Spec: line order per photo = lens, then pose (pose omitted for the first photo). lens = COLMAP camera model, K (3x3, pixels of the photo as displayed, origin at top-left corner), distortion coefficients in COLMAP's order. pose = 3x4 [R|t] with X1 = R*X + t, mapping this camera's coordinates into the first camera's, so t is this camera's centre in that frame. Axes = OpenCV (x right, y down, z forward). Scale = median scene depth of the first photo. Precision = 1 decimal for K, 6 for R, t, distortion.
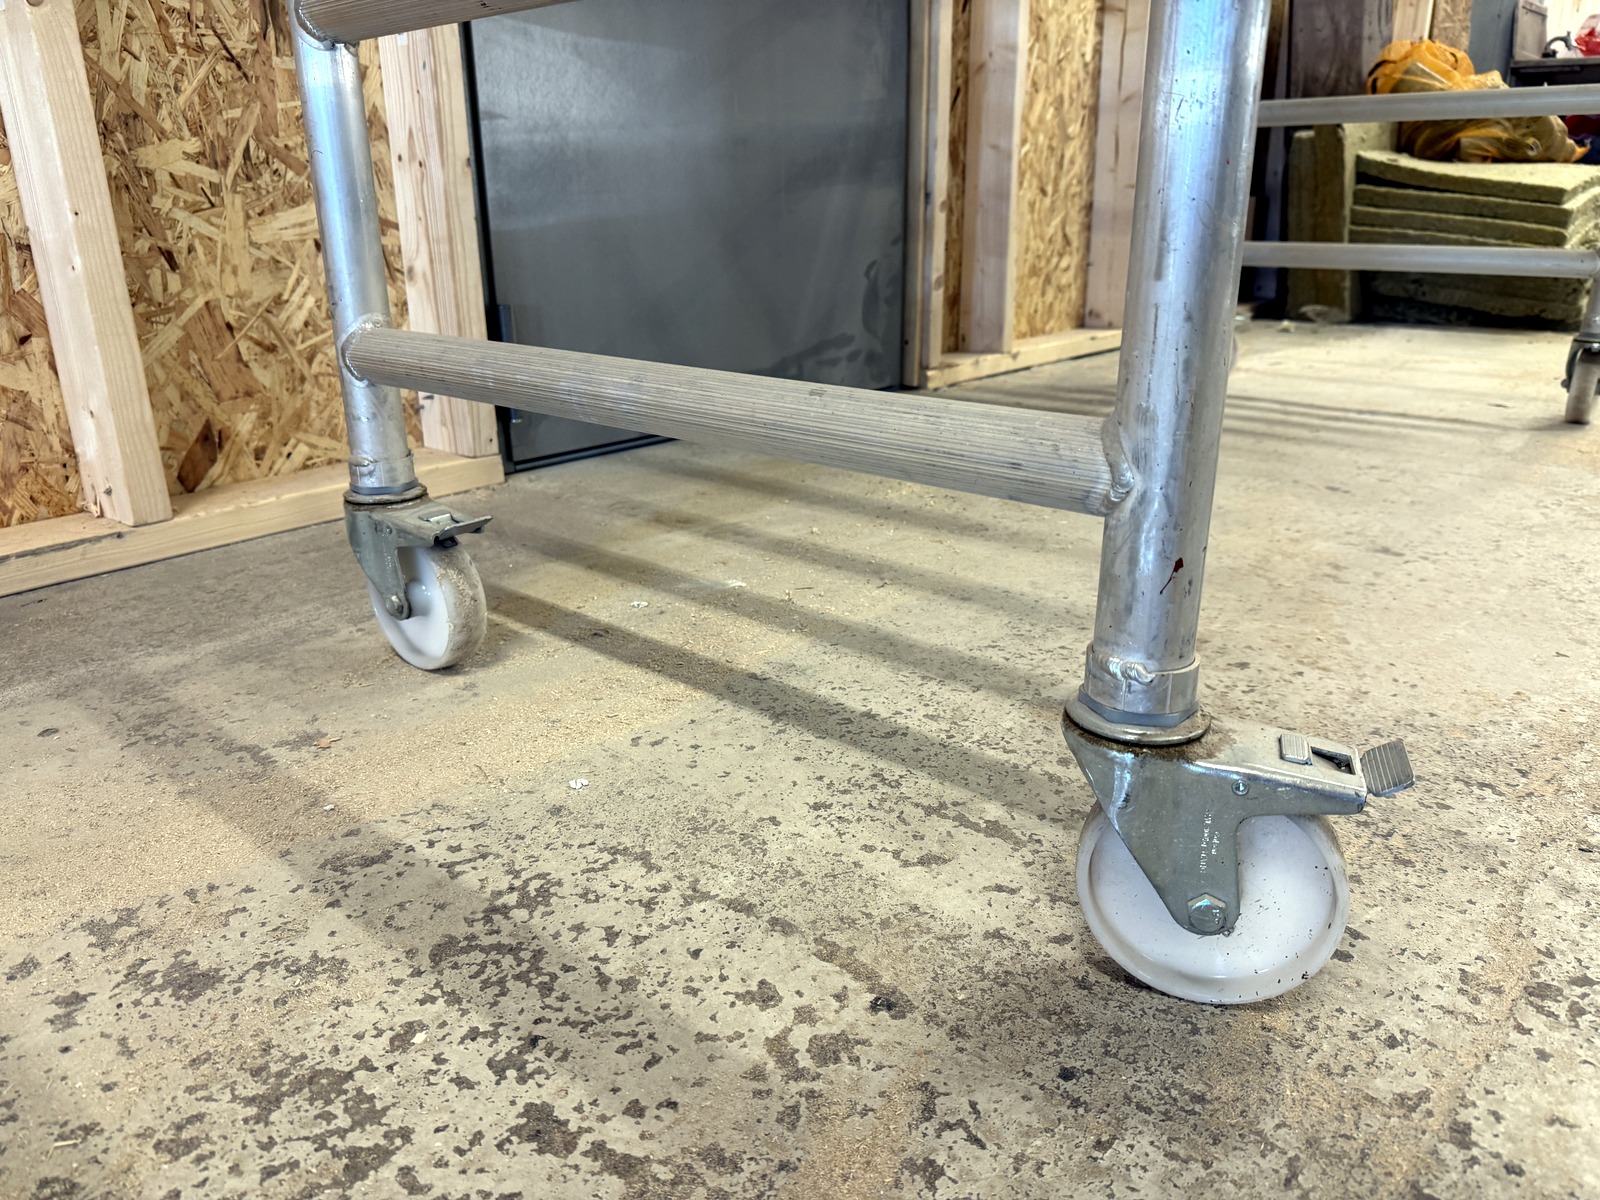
lens RADIAL K [[1155.1, 0, 801.5], [0, 1155.1, 596.6], [0, 0, 1]] dist [0.007031, -0.017115]
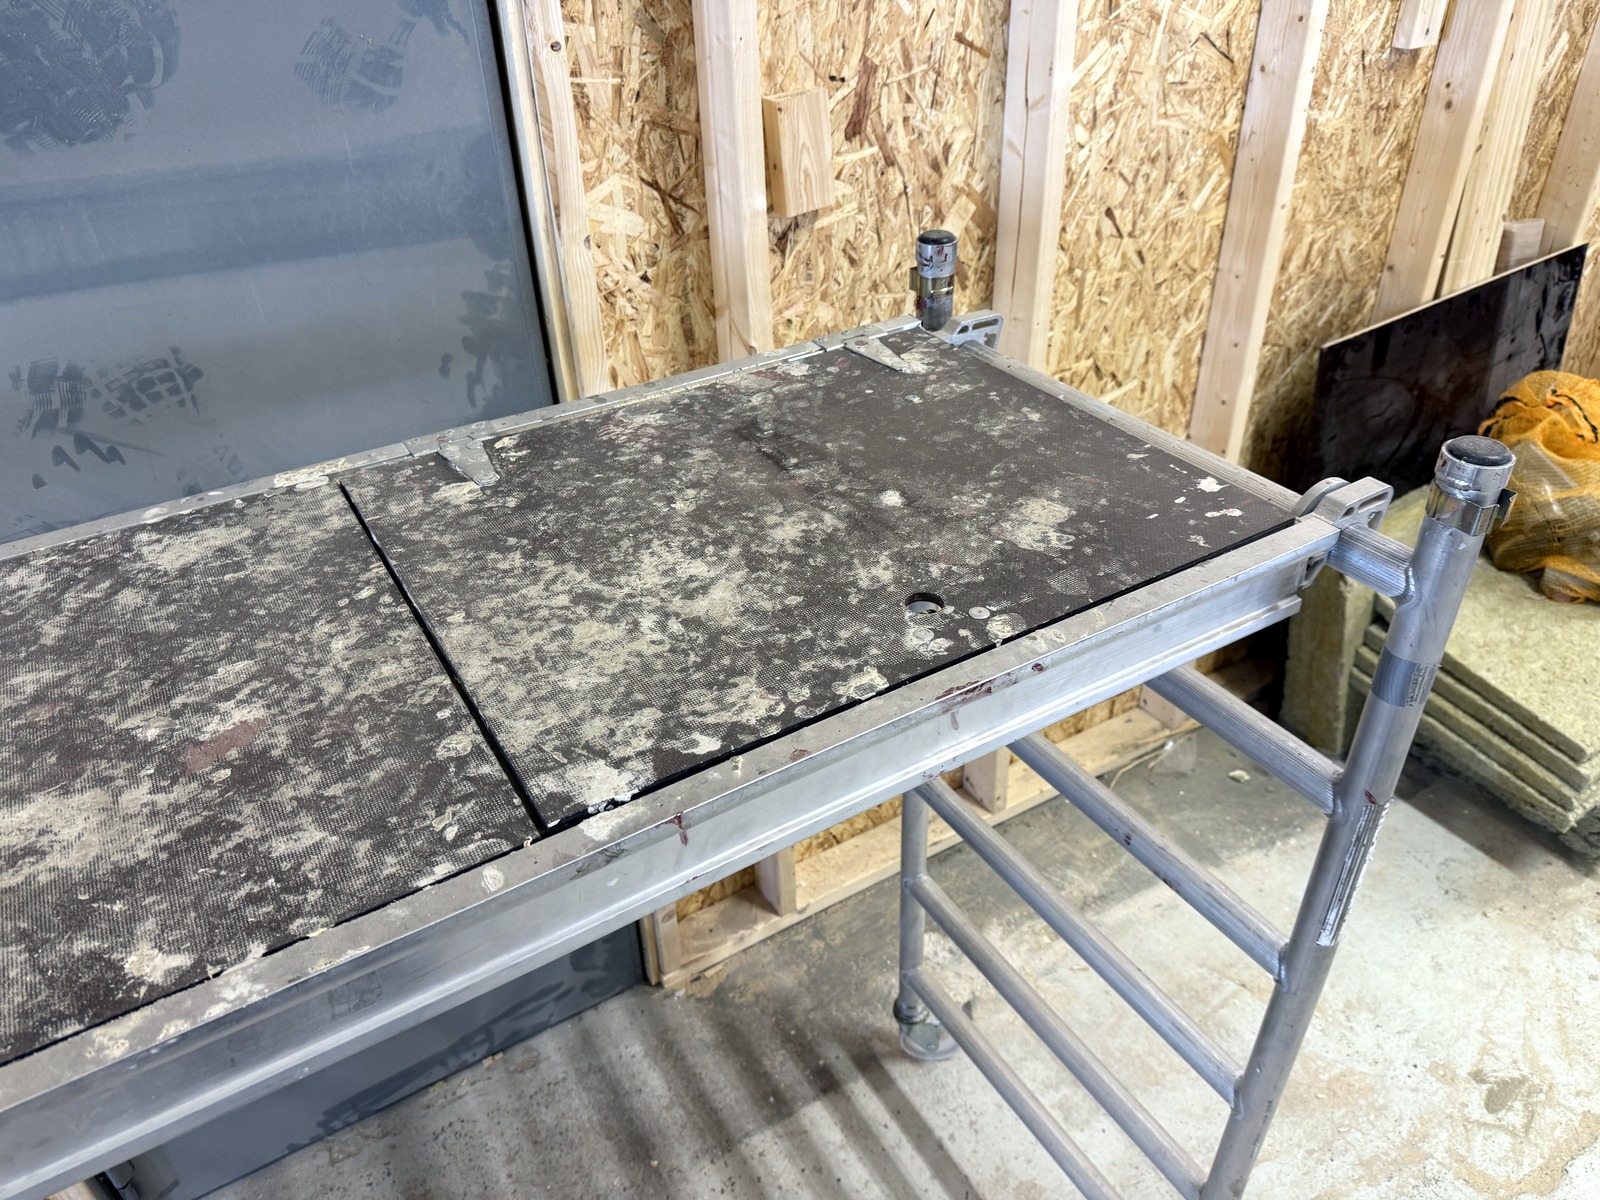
lens RADIAL K [[1137.4, 0, 793.4], [0, 1137.4, 605.5], [0, 0, 1]] dist [0.007386, -0.010674]
pose [[0.946959, 0.158982, -0.279273, 1.033154], [-0.078869, 0.957449, 0.277618, -1.857710], [0.311526, -0.240867, 0.919203, 0.390393]]
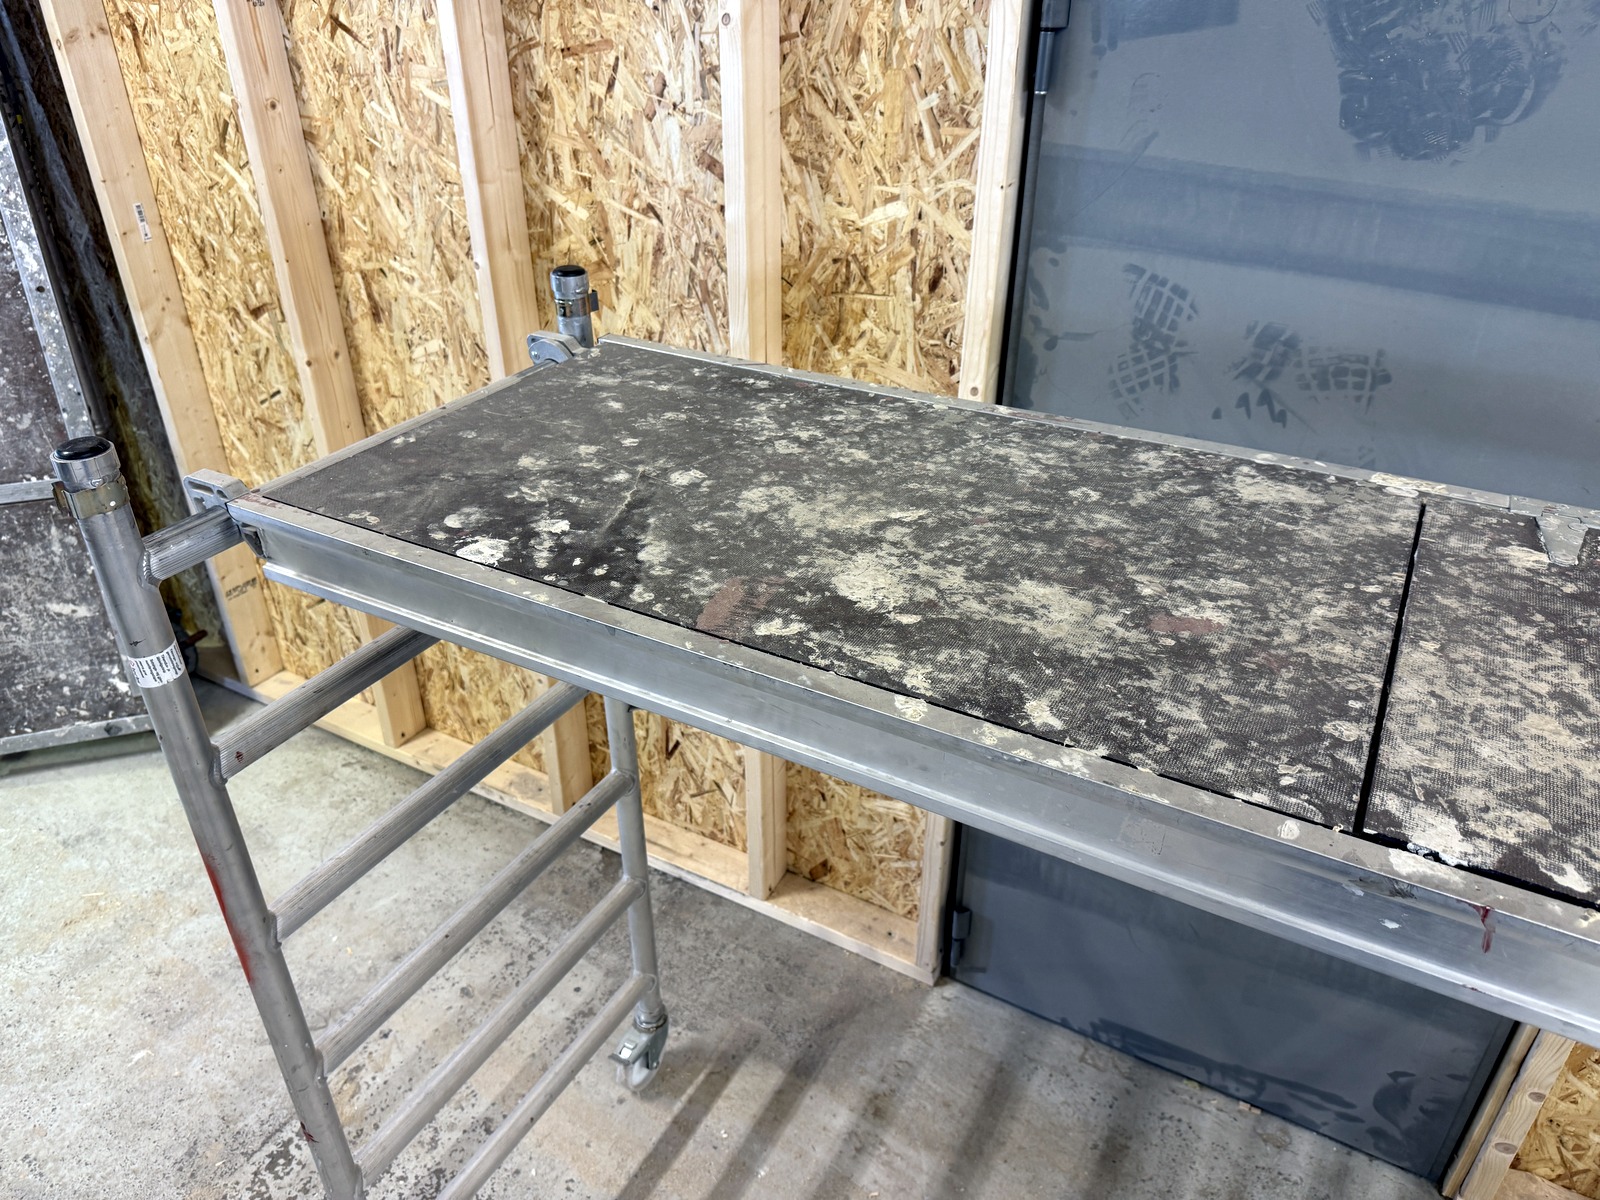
lens RADIAL K [[1141.5, 0, 800.0], [0, 1141.5, 600.0], [0, 0, 1]] dist [0.038889, -0.060522]
pose [[0.188669, 0.505548, -0.841918, 1.193987], [-0.316152, 0.842941, 0.435315, -1.853321], [0.929759, 0.184044, 0.318866, 0.354965]]
